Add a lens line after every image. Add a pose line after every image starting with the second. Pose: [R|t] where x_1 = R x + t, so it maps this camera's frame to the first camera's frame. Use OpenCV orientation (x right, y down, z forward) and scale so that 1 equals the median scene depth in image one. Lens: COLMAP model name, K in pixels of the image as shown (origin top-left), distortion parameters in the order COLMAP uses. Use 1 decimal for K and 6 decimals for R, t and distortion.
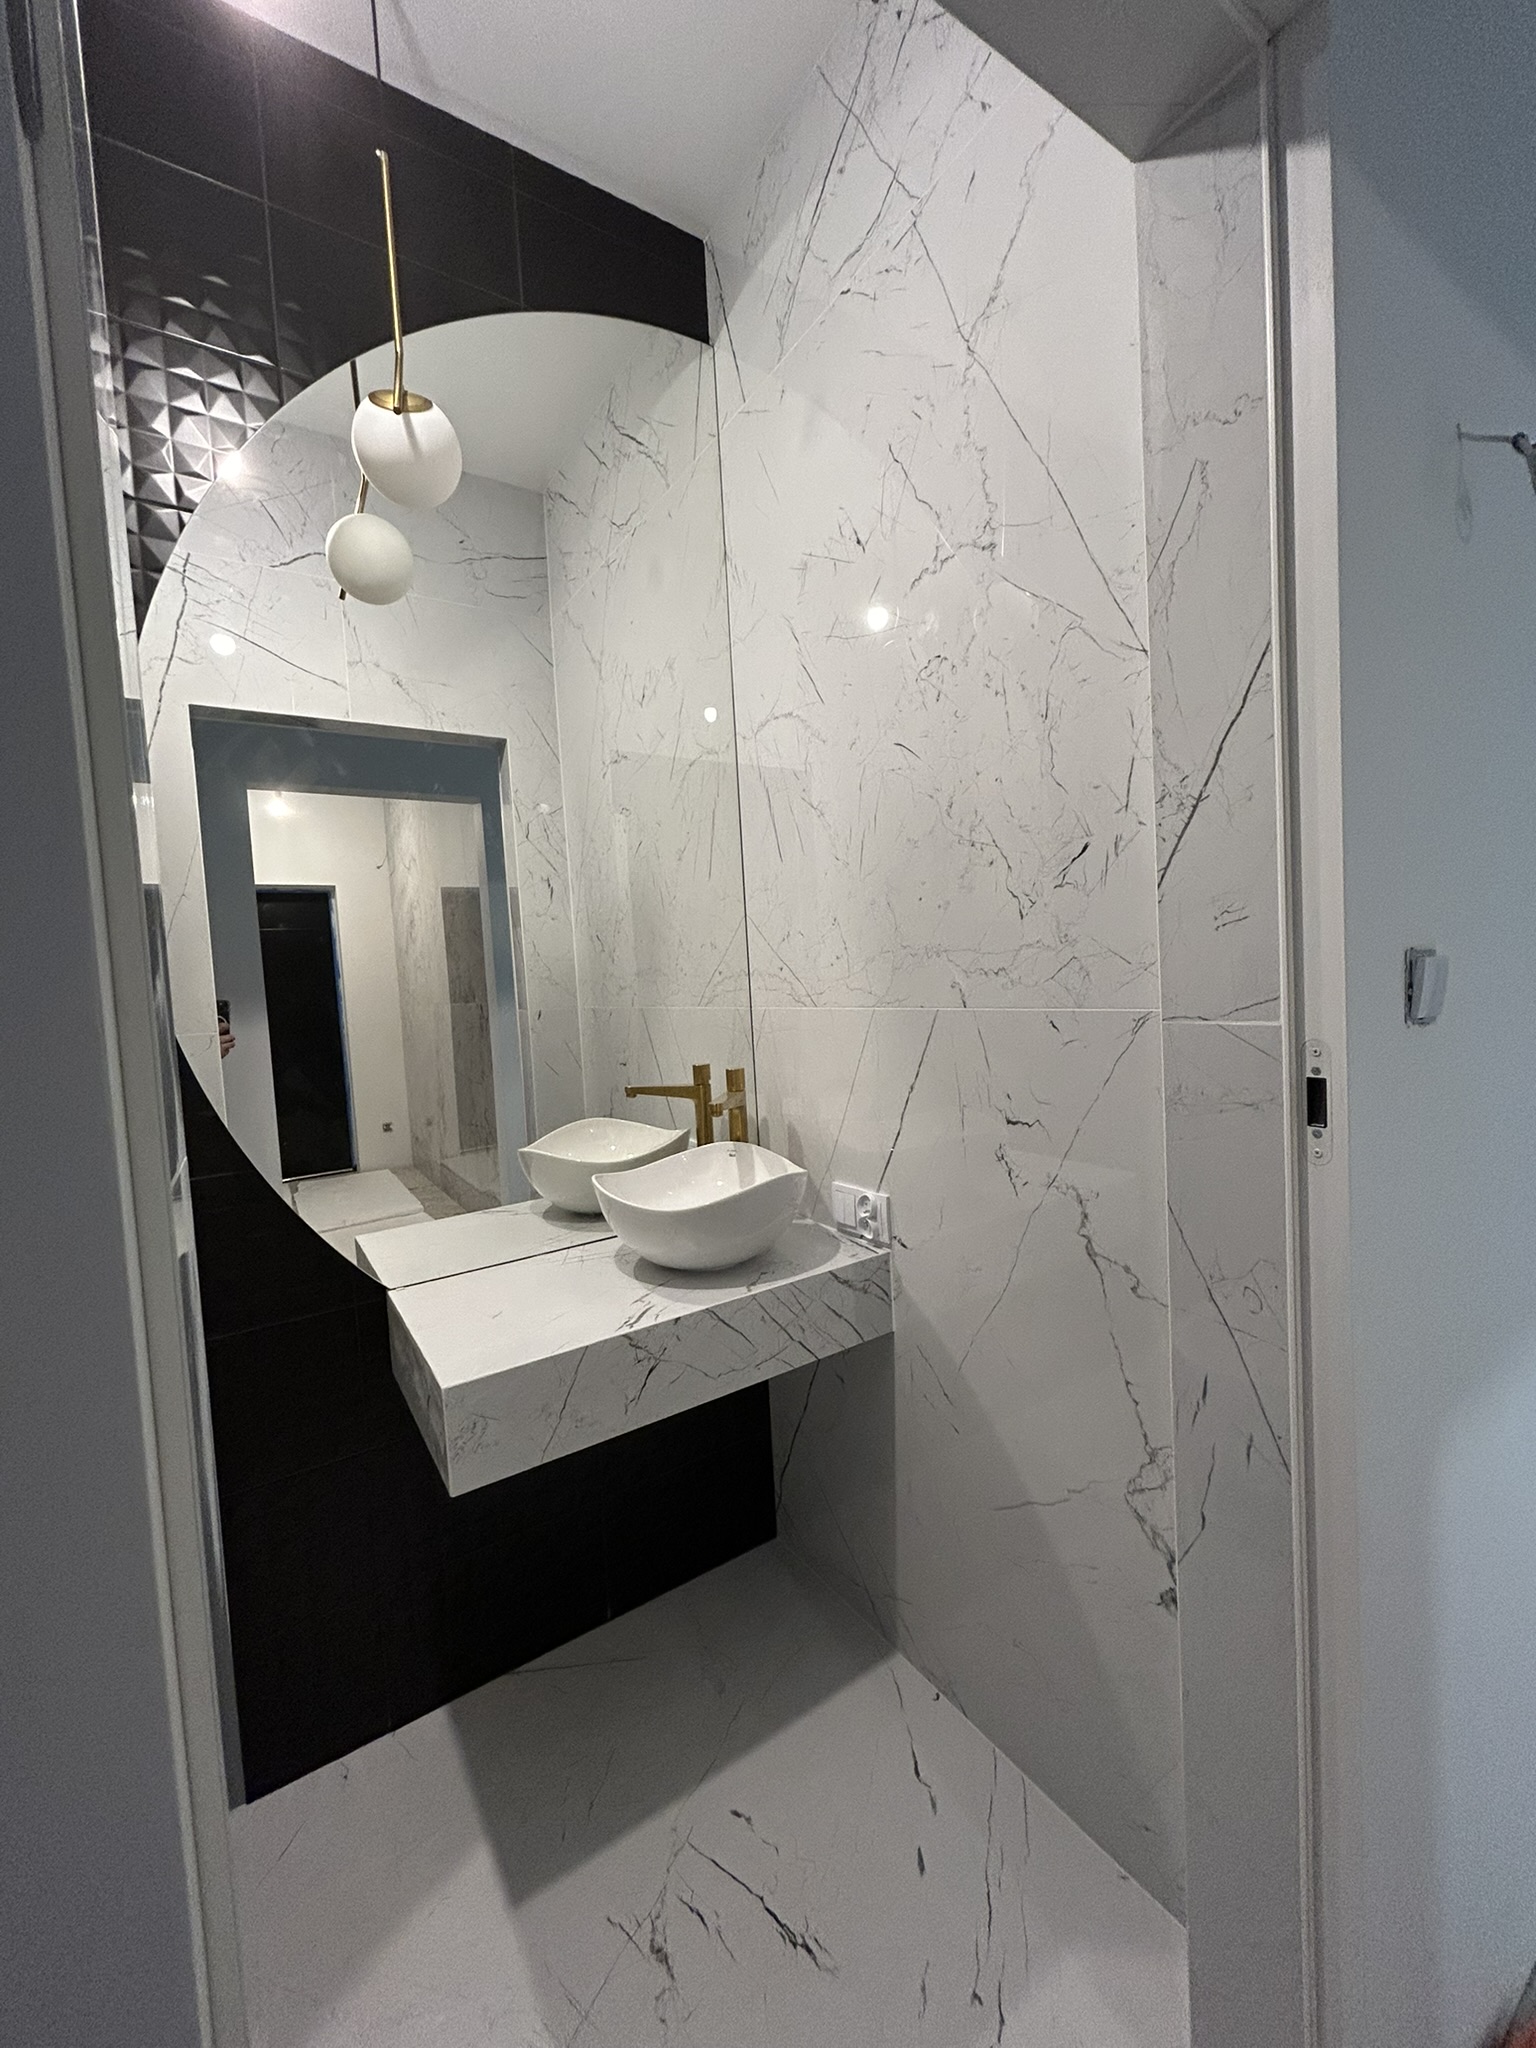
lens RADIAL K [[824.1, 0, 766.6], [0, 824.1, 1022.7], [0, 0, 1]] dist [-0.001770, -0.000016]
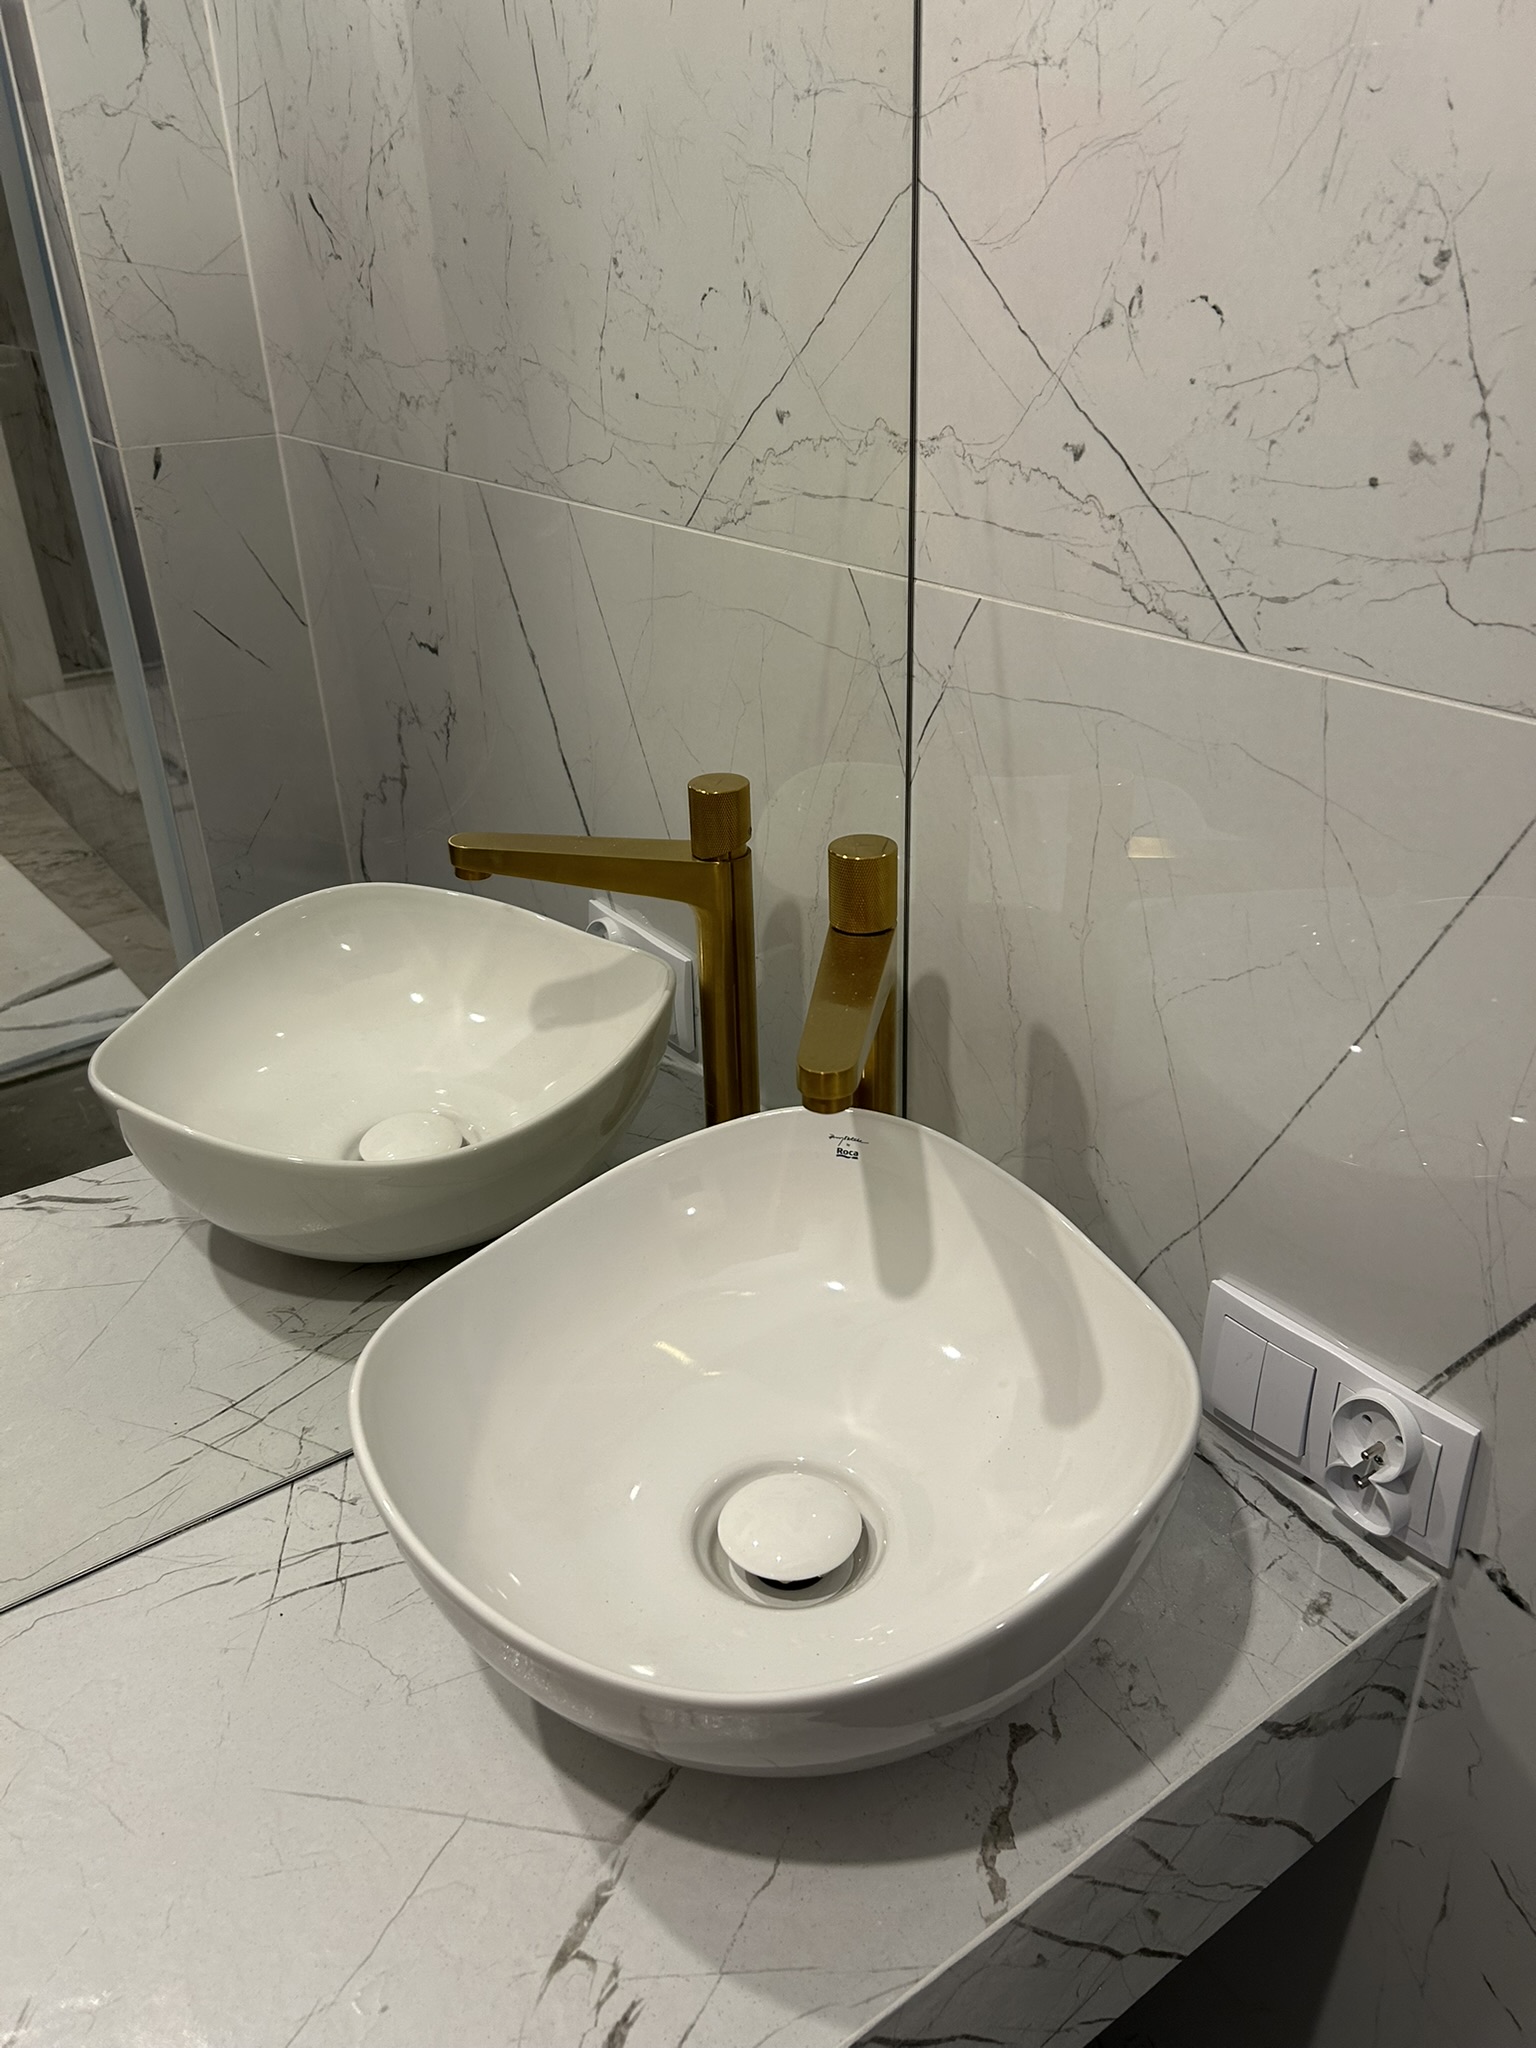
lens RADIAL K [[1549.7, 0, 770.7], [0, 1549.7, 1022.2], [0, 0, 1]] dist [0.009484, 0.002152]
pose [[0.999040, 0.005338, 0.043473, -0.091931], [-0.022453, 0.914627, 0.403674, -0.095619], [-0.037607, -0.404263, 0.913869, 0.534413]]
